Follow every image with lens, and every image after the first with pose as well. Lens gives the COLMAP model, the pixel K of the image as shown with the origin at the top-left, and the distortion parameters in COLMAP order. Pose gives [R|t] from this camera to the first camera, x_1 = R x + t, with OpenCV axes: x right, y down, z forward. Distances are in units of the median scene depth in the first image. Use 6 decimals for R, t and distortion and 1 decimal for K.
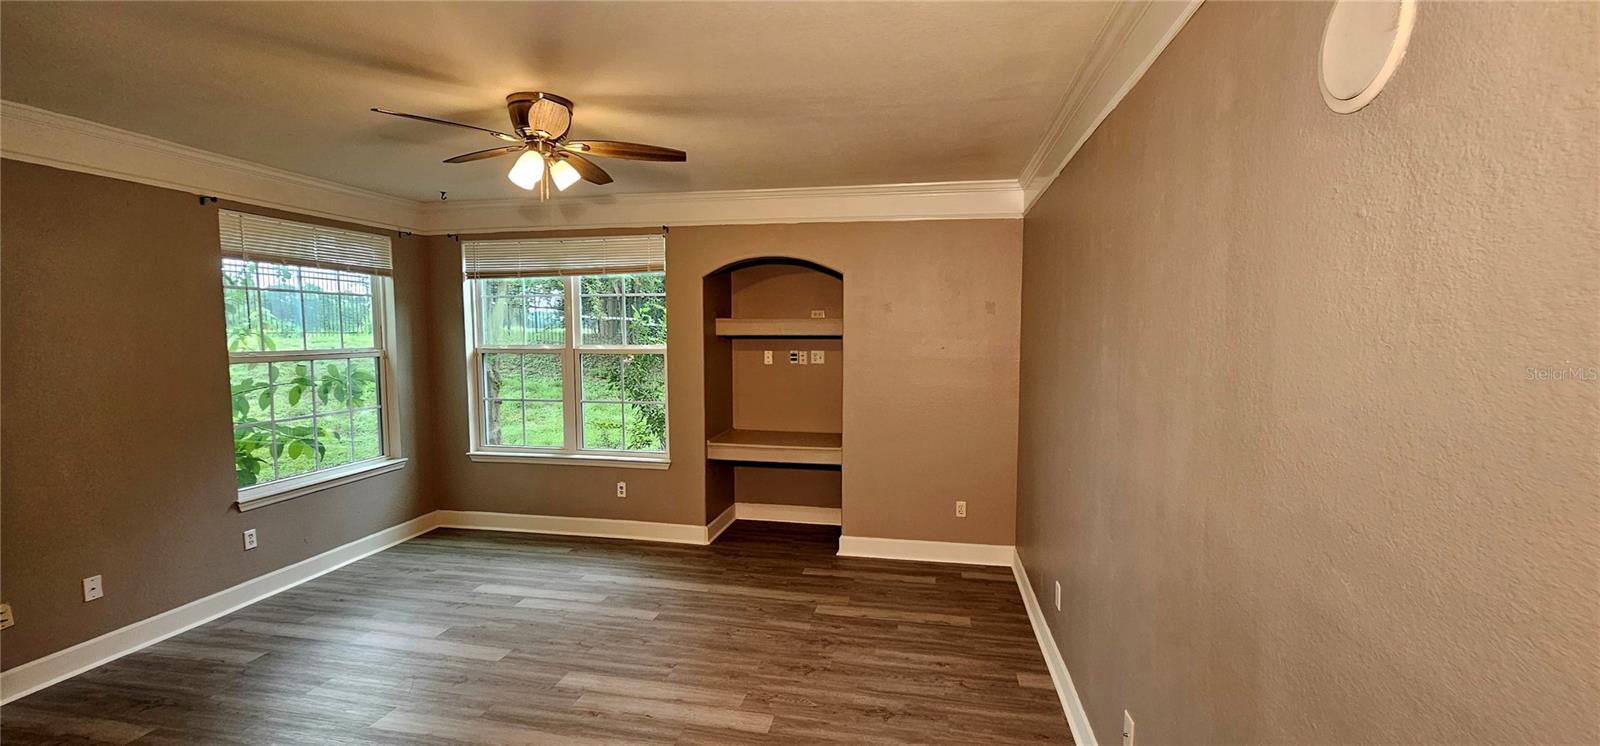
lens RADIAL K [[662.0, 0, 801.6], [0, 662.0, 381.7], [0, 0, 1]] dist [-0.002073, 0.000767]
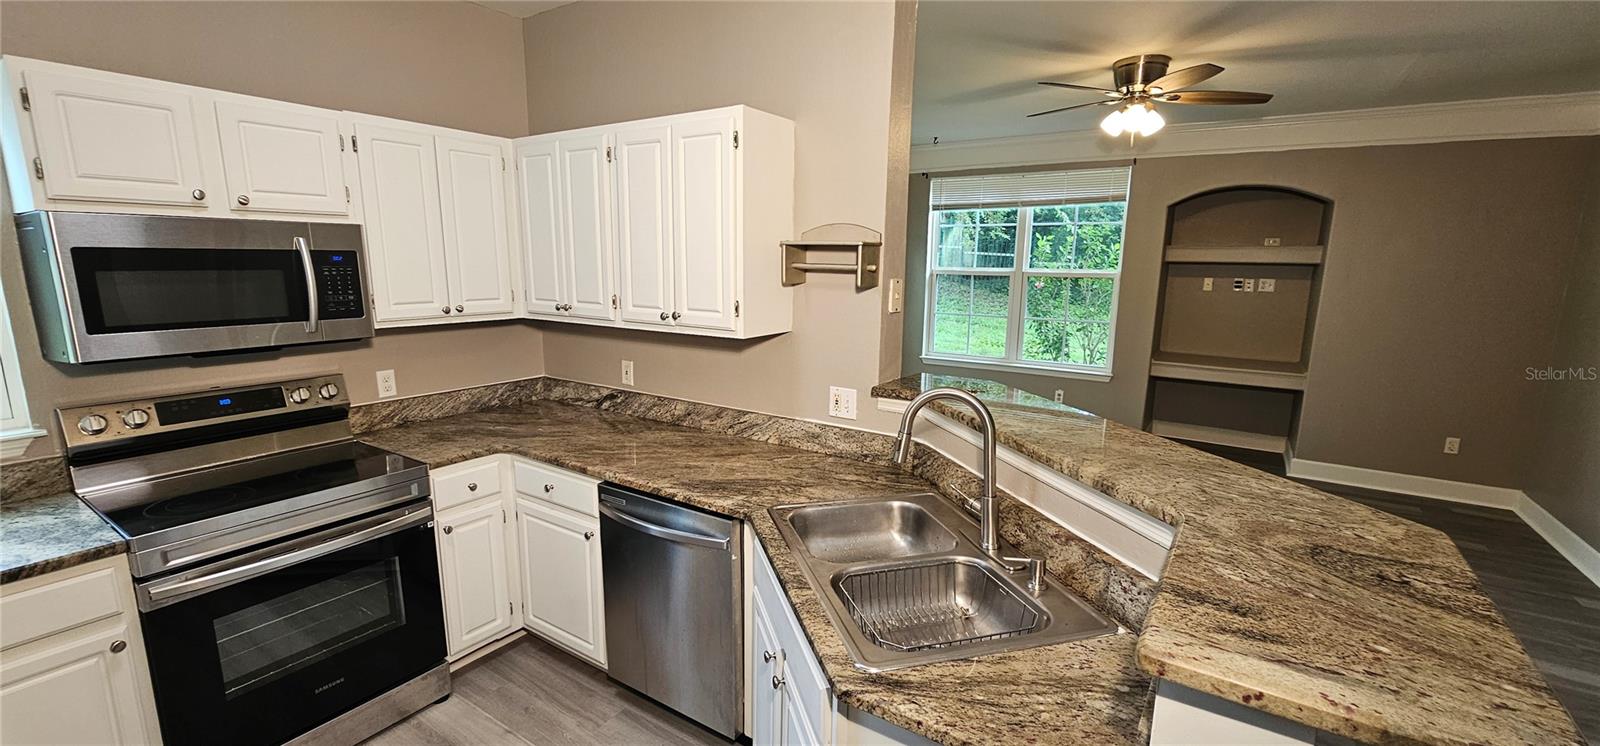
lens RADIAL K [[662.0, 0, 802.9], [0, 662.0, 385.6], [0, 0, 1]] dist [-0.002073, 0.000767]
pose [[0.925577, 0.083935, -0.369137, -0.279658], [-0.042649, 0.992022, 0.118630, 0.028558], [0.376149, -0.094057, 0.921773, -0.240005]]
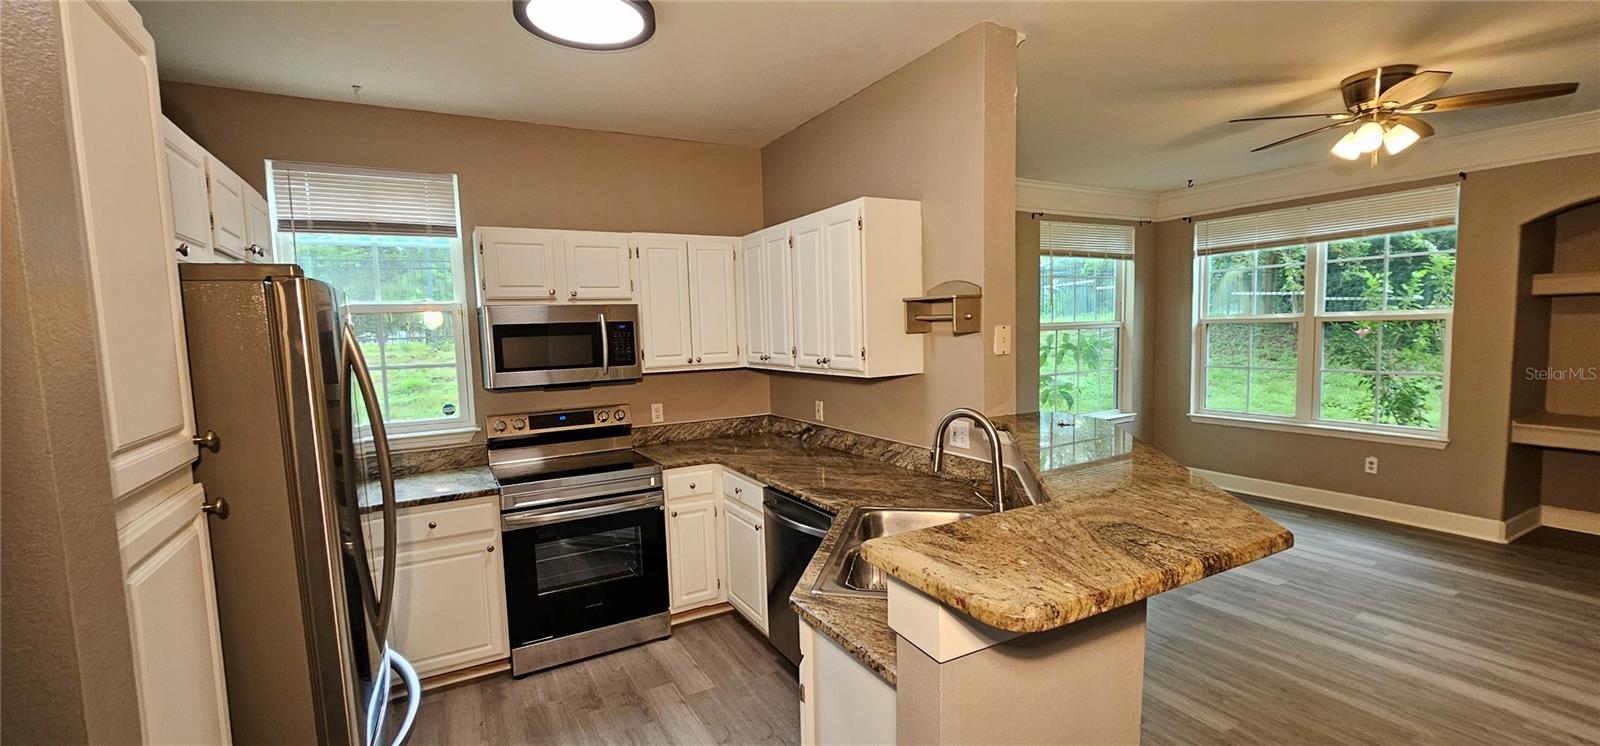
lens RADIAL K [[662.0, 0, 795.8], [0, 662.0, 384.3], [0, 0, 1]] dist [-0.002073, 0.000767]
pose [[0.647100, 0.047983, -0.760894, -0.098412], [-0.028663, 0.998843, 0.038613, 0.037943], [0.761866, -0.003177, 0.647726, -0.247346]]
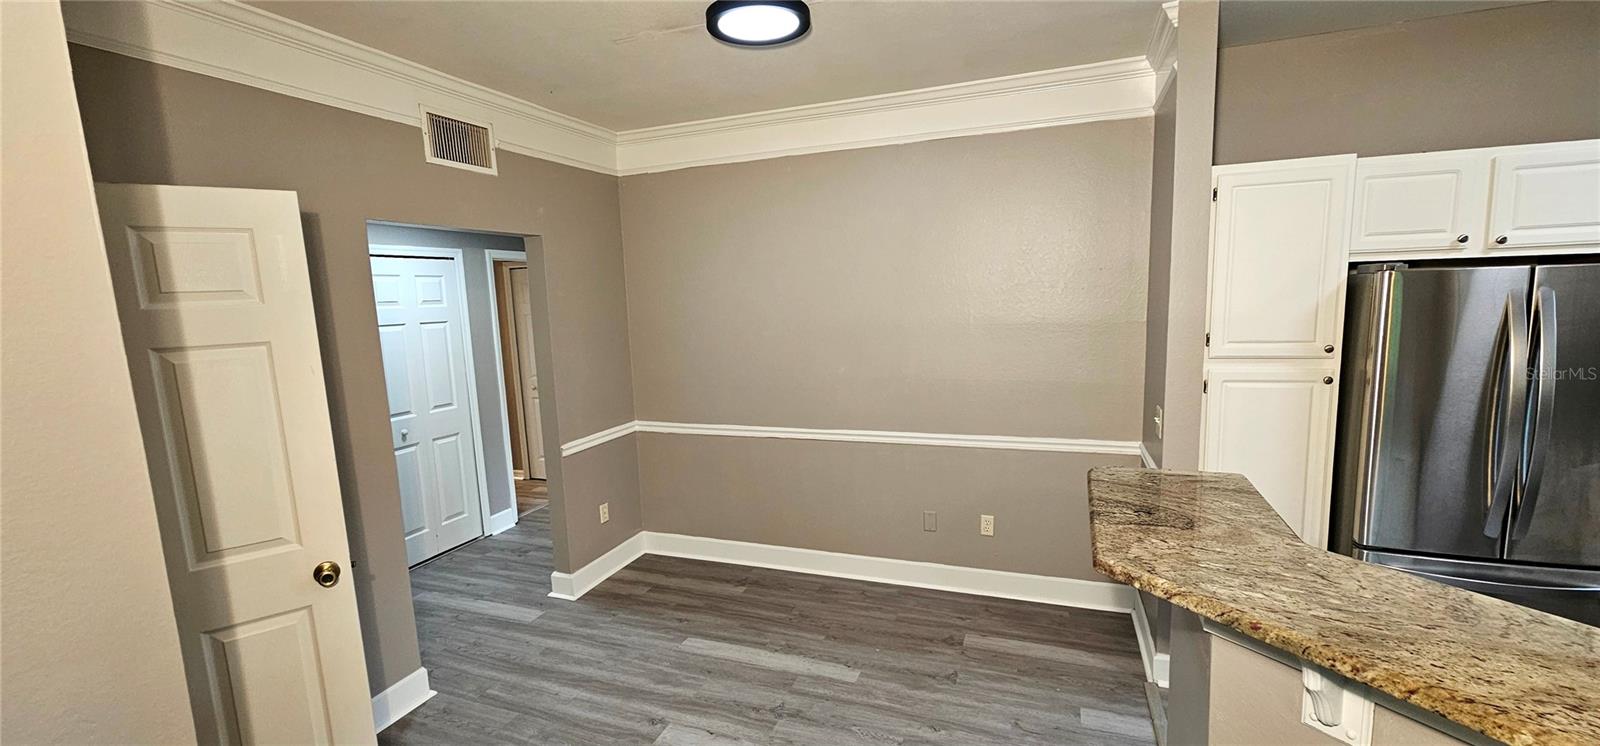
lens RADIAL K [[662.0, 0, 802.1], [0, 662.0, 379.2], [0, 0, 1]] dist [-0.002073, 0.000767]
pose [[-0.985014, 0.017312, 0.171601, -0.095115], [0.052822, 0.977420, 0.204596, -0.027135], [-0.164184, 0.210595, -0.963687, 0.276627]]
